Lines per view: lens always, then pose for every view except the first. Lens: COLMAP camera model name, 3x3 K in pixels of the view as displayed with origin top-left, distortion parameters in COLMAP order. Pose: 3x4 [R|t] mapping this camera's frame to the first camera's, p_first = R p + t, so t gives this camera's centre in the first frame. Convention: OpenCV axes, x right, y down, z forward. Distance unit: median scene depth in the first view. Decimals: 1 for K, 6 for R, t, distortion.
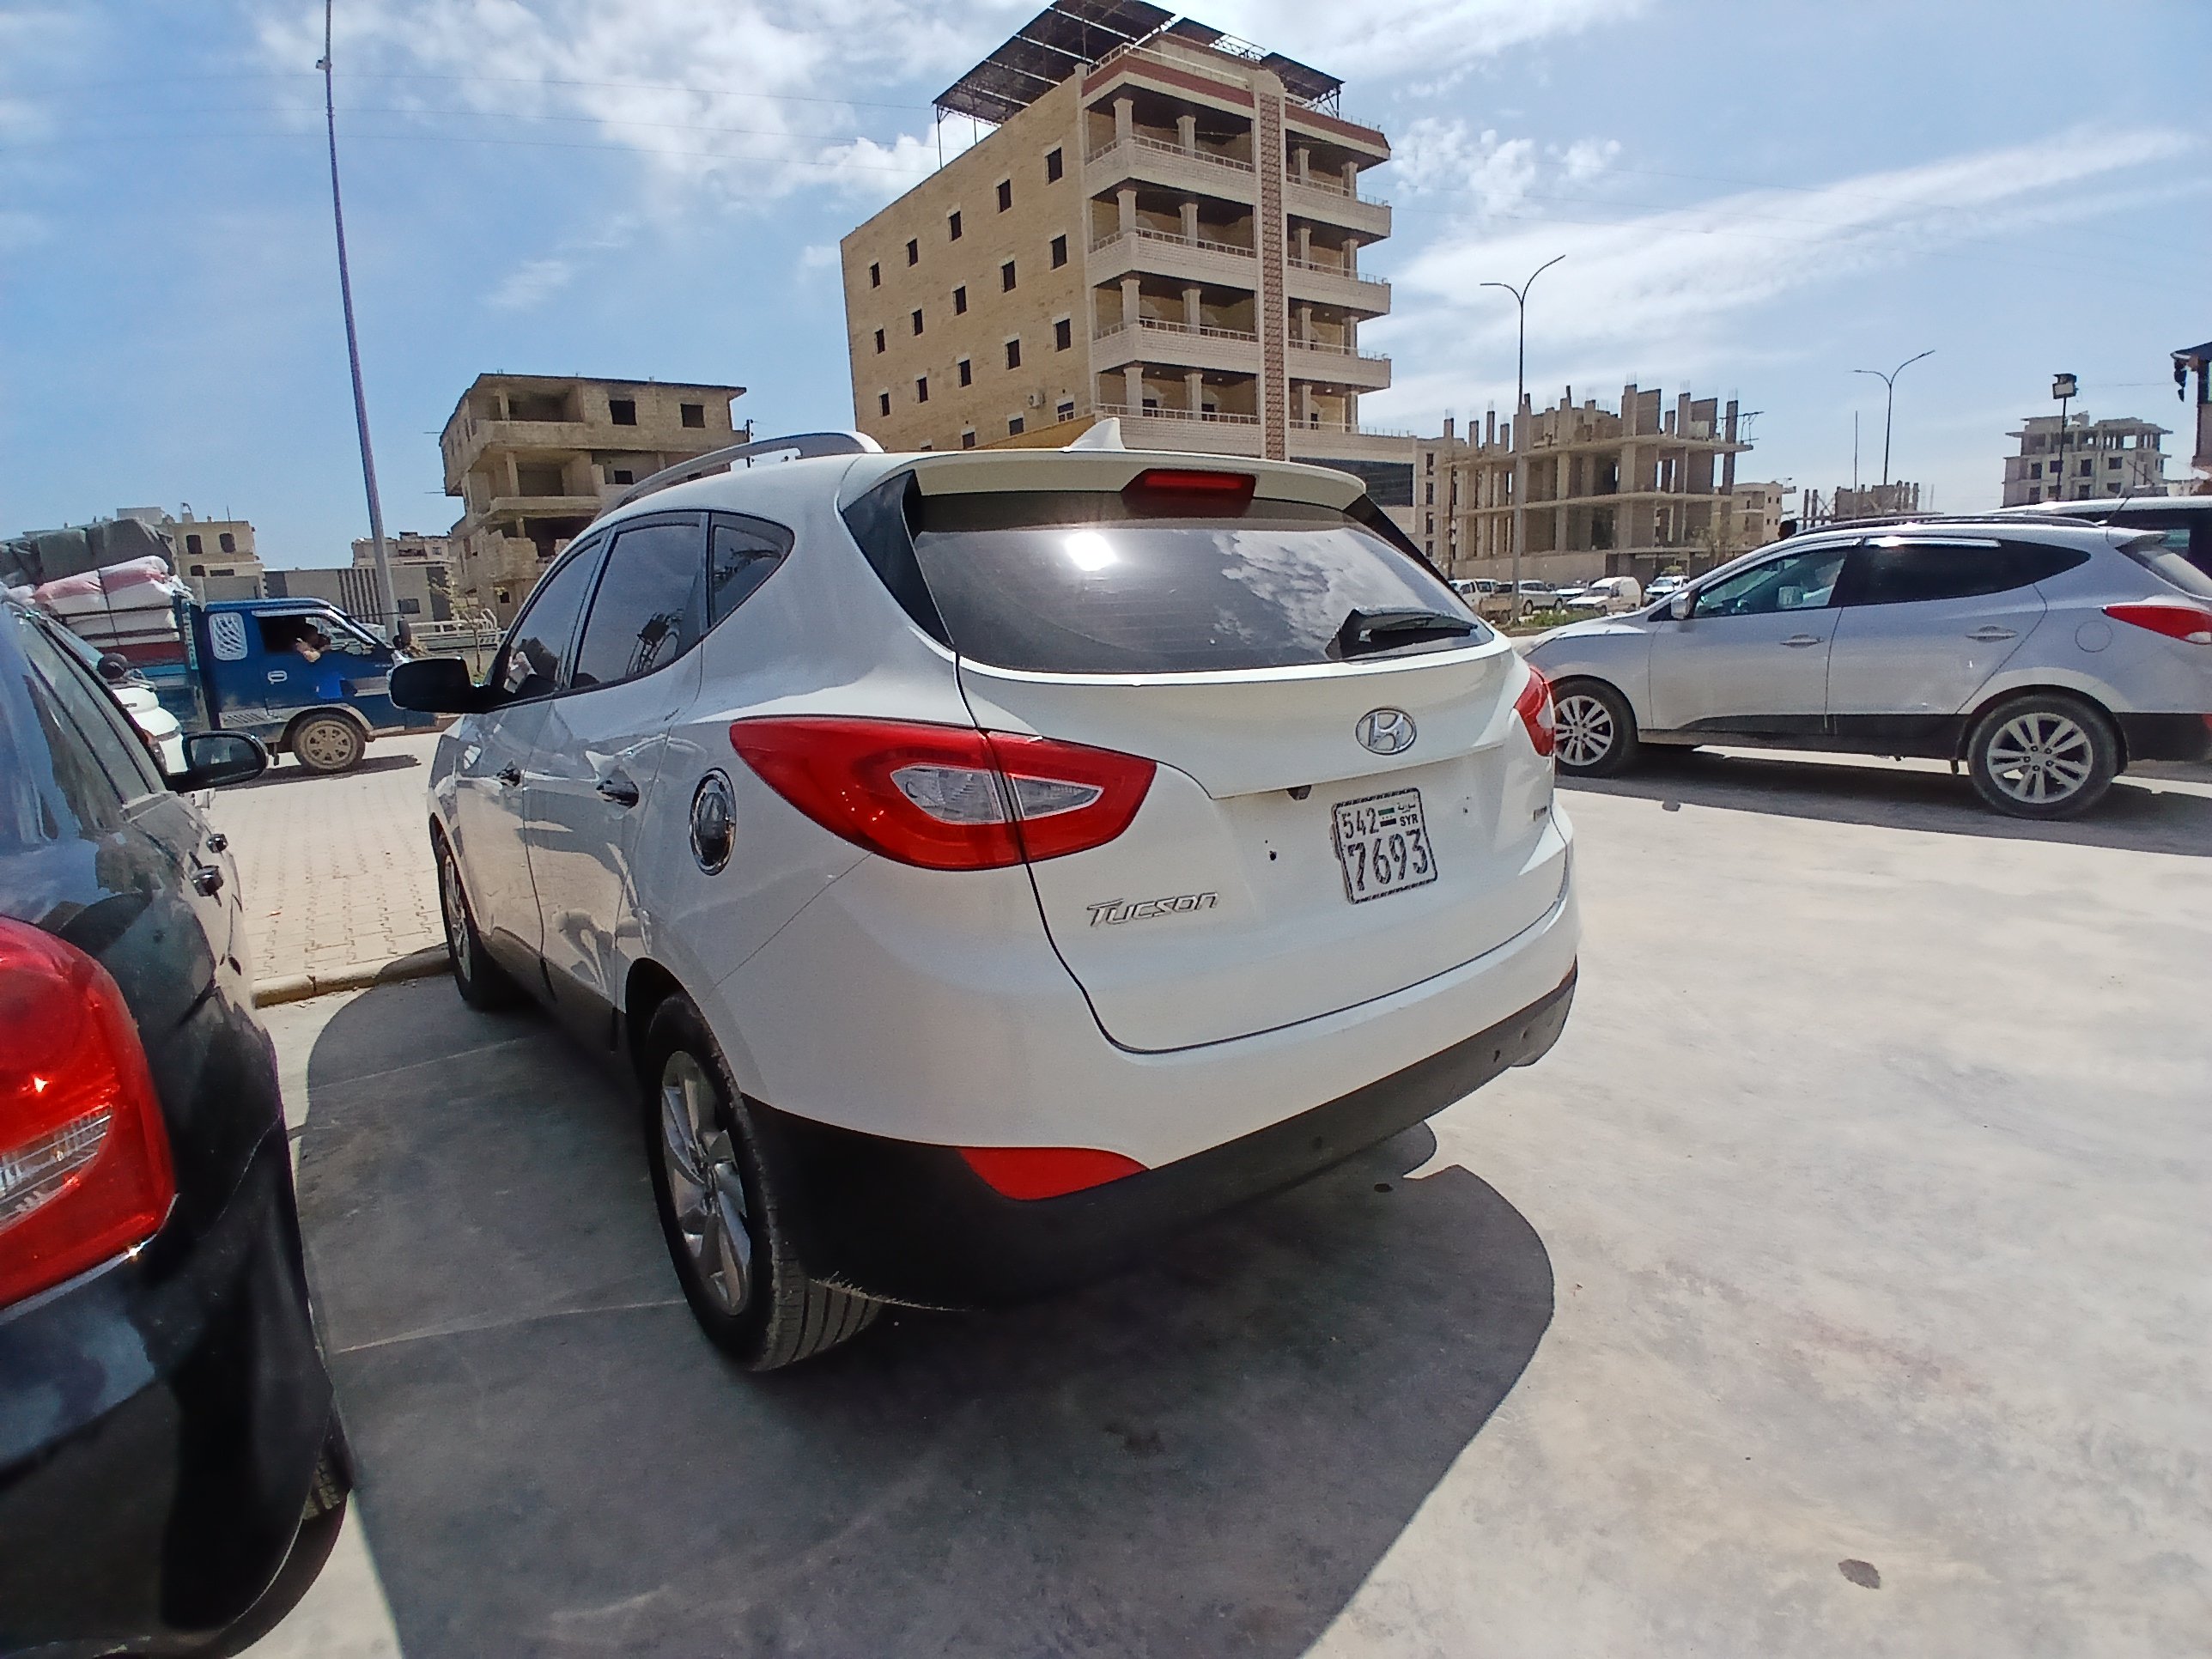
lens RADIAL K [[1092.1, 0, 1106.0], [0, 1092.1, 829.5], [0, 0, 1]] dist [0.001393, -0.039437]
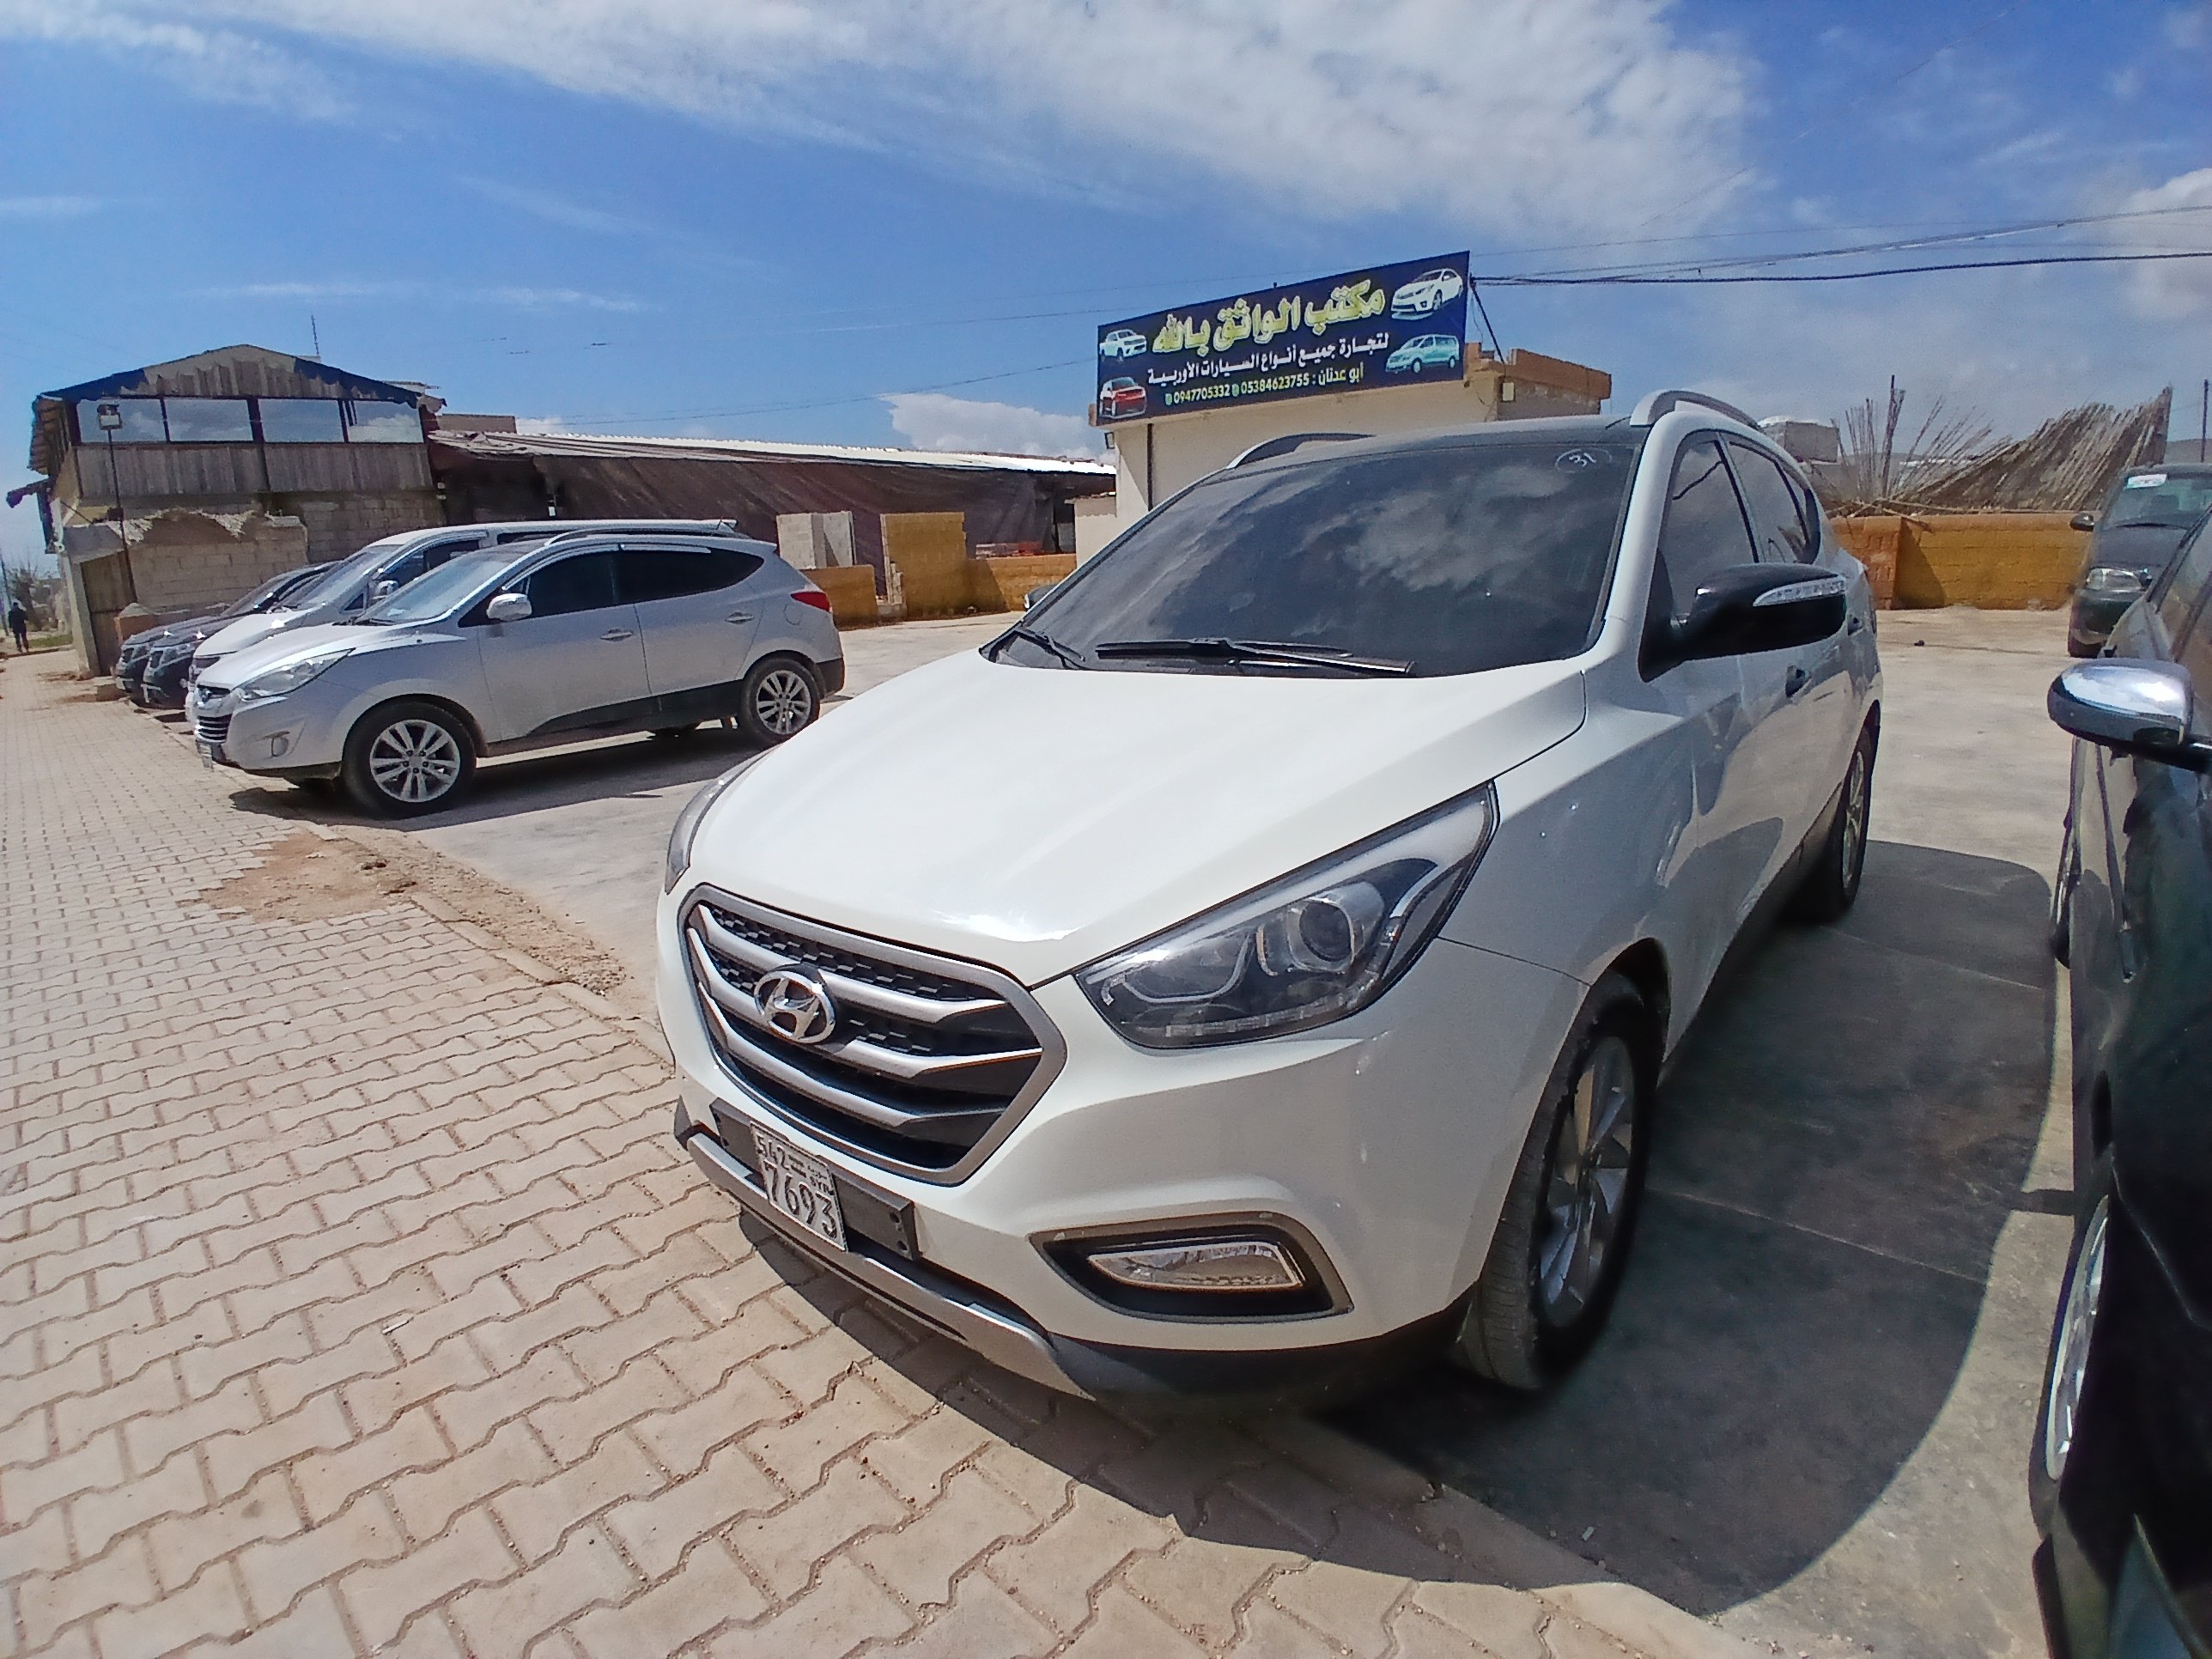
lens RADIAL K [[1131.1, 0, 1106.0], [0, 1131.1, 829.5], [0, 0, 1]] dist [0.001736, -0.053155]
pose [[-0.184164, -0.177458, 0.966743, -1.079999], [0.246607, 0.943763, 0.220218, -0.214973], [-0.951456, 0.278962, -0.130045, 1.338206]]
